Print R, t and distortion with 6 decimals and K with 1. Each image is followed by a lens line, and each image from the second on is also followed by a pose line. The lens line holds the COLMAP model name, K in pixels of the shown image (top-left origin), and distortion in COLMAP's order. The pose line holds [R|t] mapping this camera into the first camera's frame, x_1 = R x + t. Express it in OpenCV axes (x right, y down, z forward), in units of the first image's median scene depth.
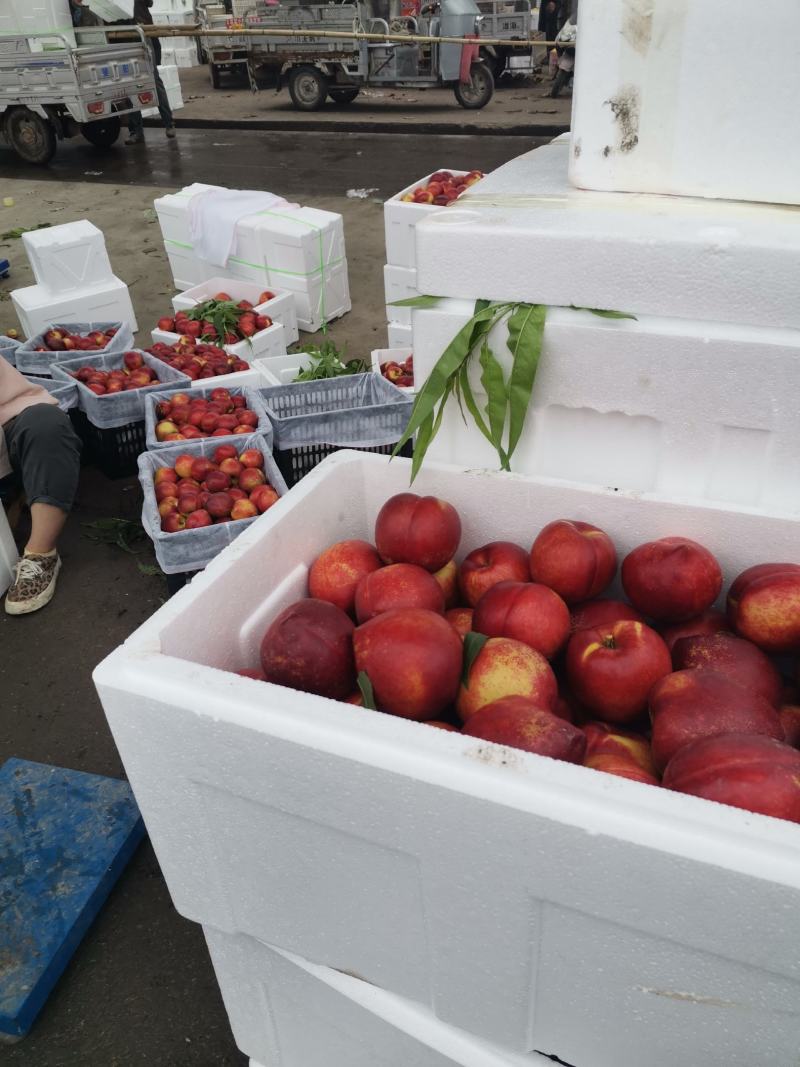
lens RADIAL K [[776.2, 0, 398.3], [0, 776.2, 560.3], [0, 0, 1]] dist [0.070685, -0.103567]
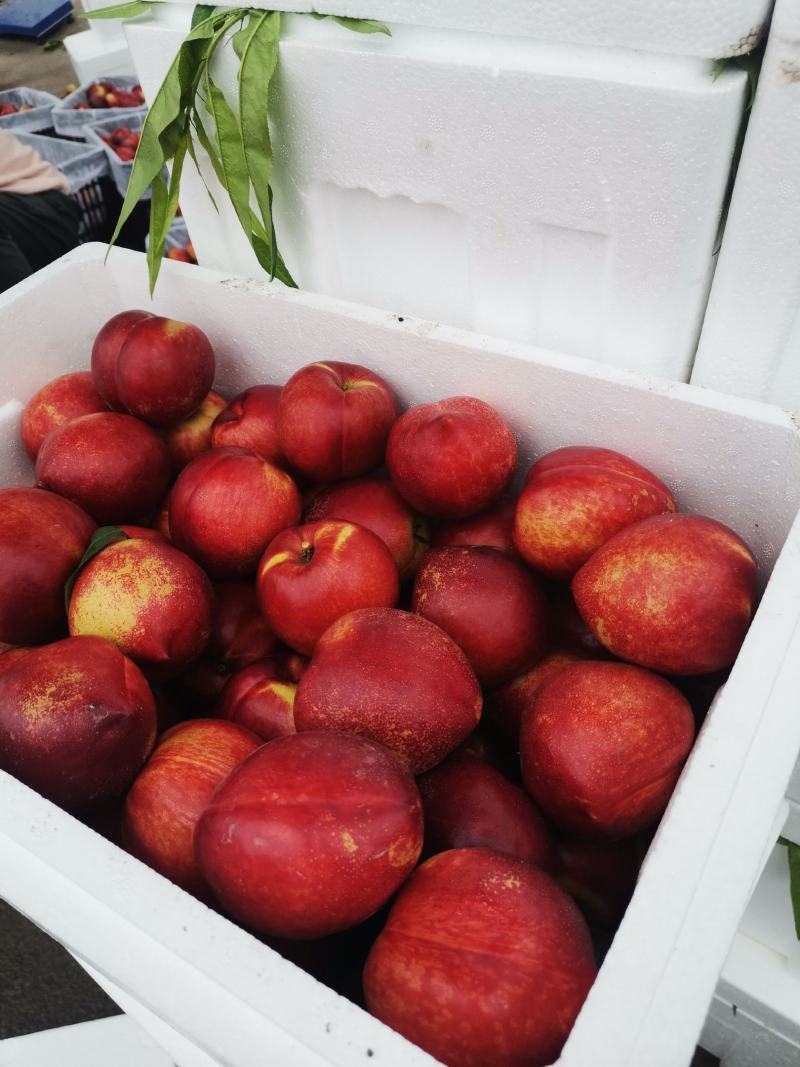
lens RADIAL K [[776.2, 0, 398.3], [0, 776.2, 560.3], [0, 0, 1]] dist [0.070685, -0.103567]
pose [[0.989966, 0.075307, -0.119566, 0.393499], [-0.042439, 0.965544, 0.256757, -0.065499], [0.134781, -0.249106, 0.959052, 0.298445]]
